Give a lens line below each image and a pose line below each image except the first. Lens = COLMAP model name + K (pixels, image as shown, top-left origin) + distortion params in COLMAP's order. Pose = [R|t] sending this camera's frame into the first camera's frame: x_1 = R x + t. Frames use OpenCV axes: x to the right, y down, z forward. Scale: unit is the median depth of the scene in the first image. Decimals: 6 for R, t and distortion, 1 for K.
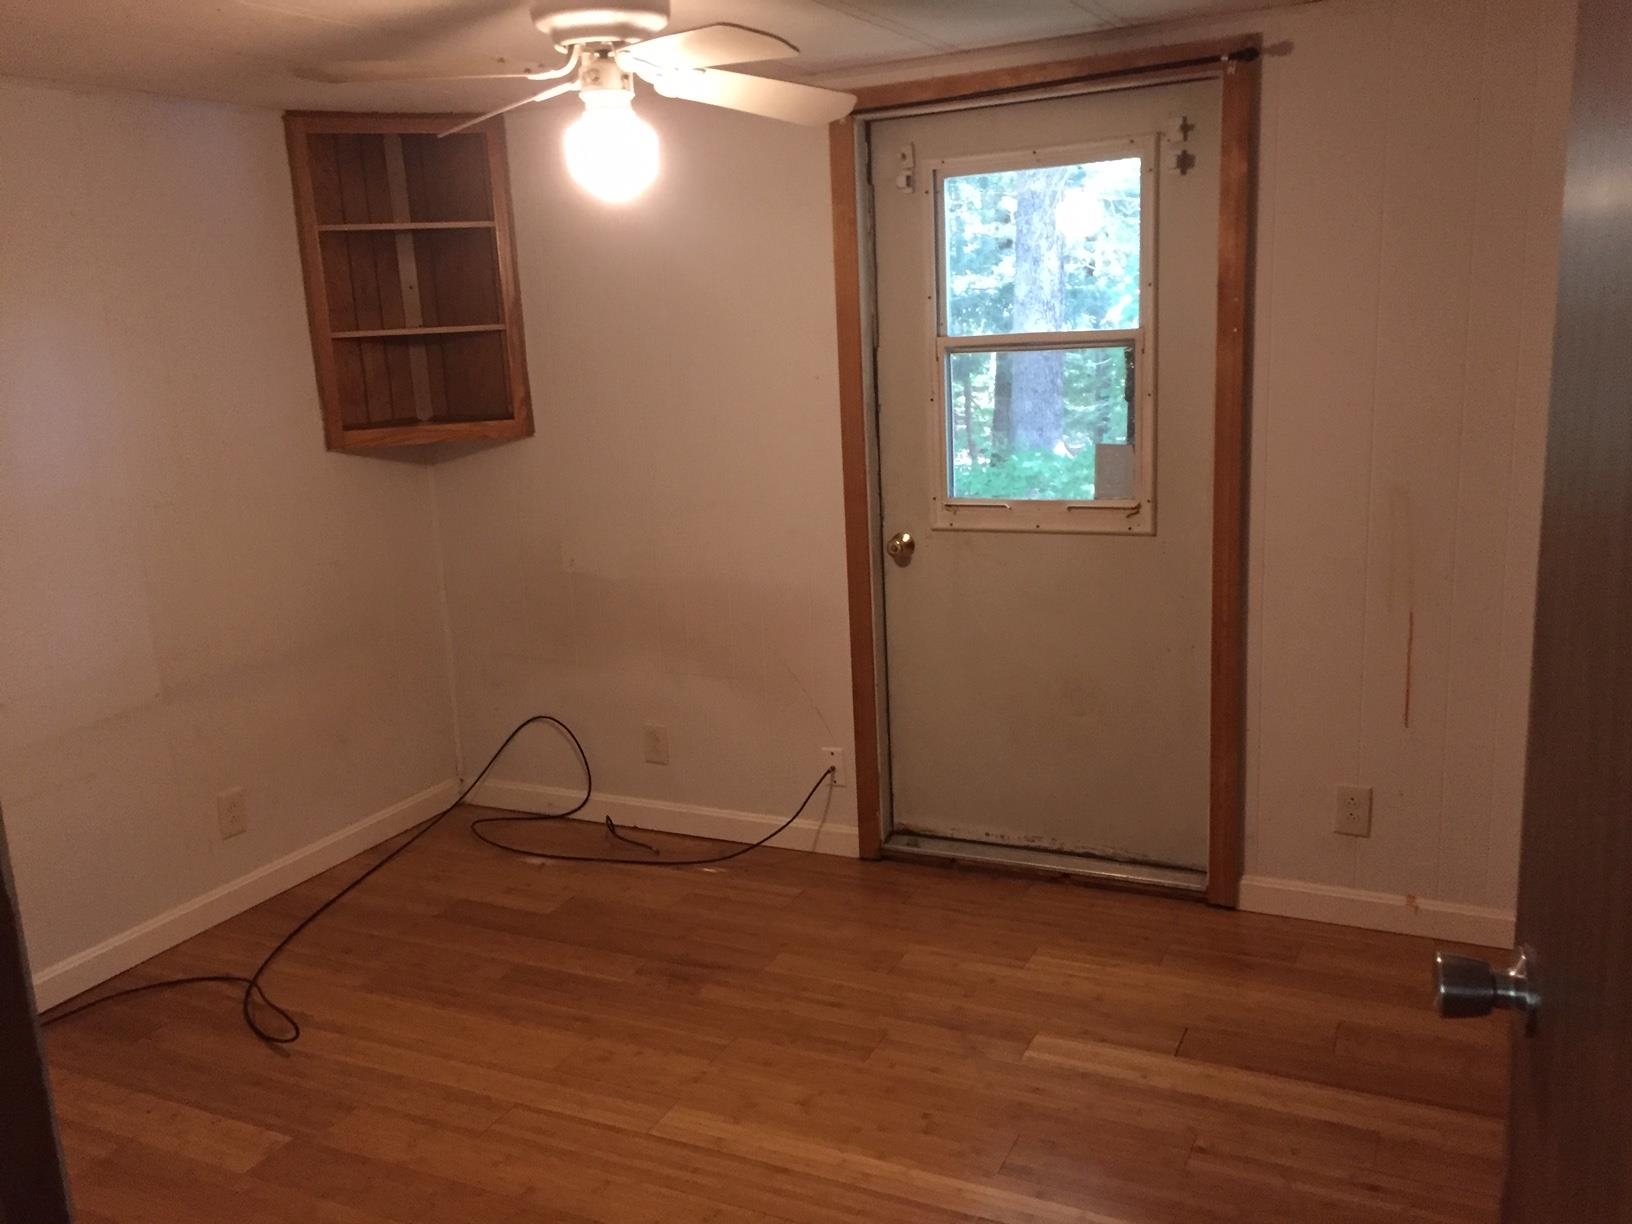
lens RADIAL K [[1389.8, 0, 815.4], [0, 1389.8, 607.4], [0, 0, 1]] dist [0.067740, -0.088769]
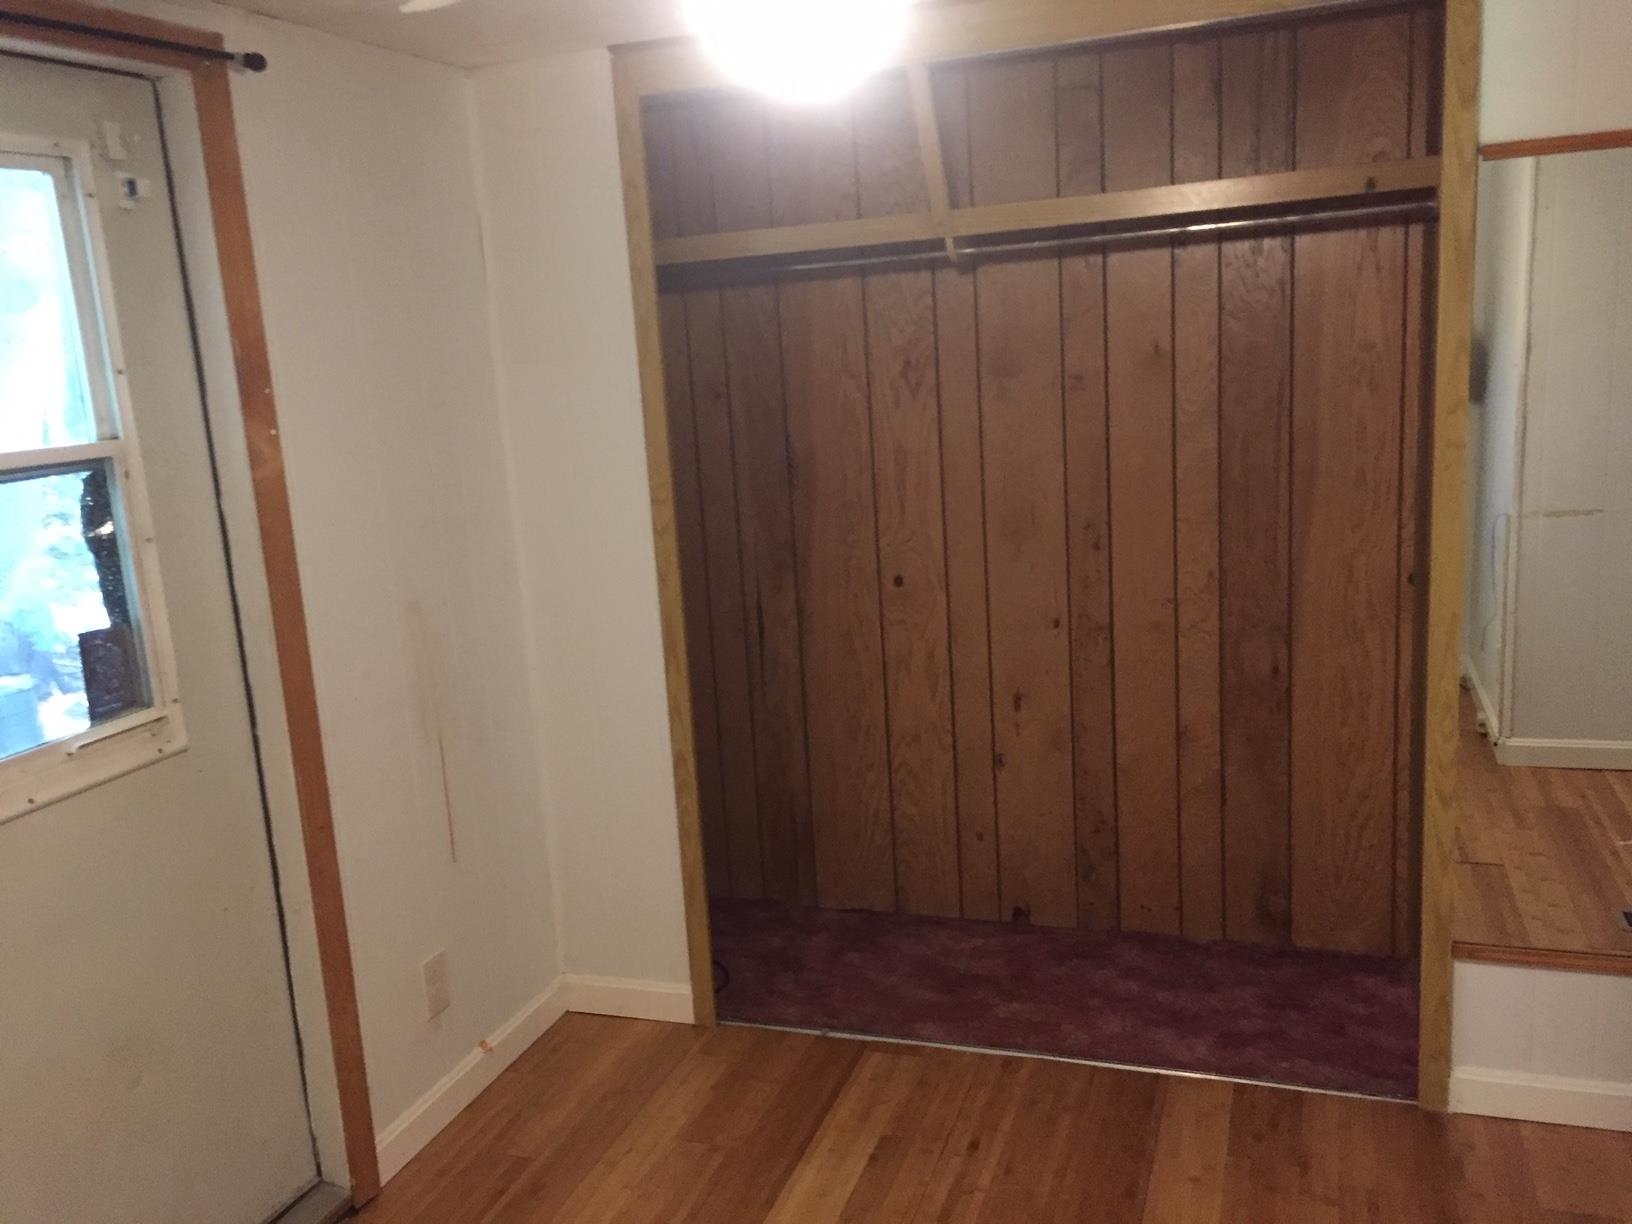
lens RADIAL K [[1389.8, 0, 817.9], [0, 1389.8, 620.7], [0, 0, 1]] dist [0.067740, -0.088769]
pose [[-0.110965, -0.147946, 0.982751, -0.448015], [0.272362, 0.946471, 0.173238, -0.149030], [-0.955775, 0.286888, -0.064730, 0.776562]]
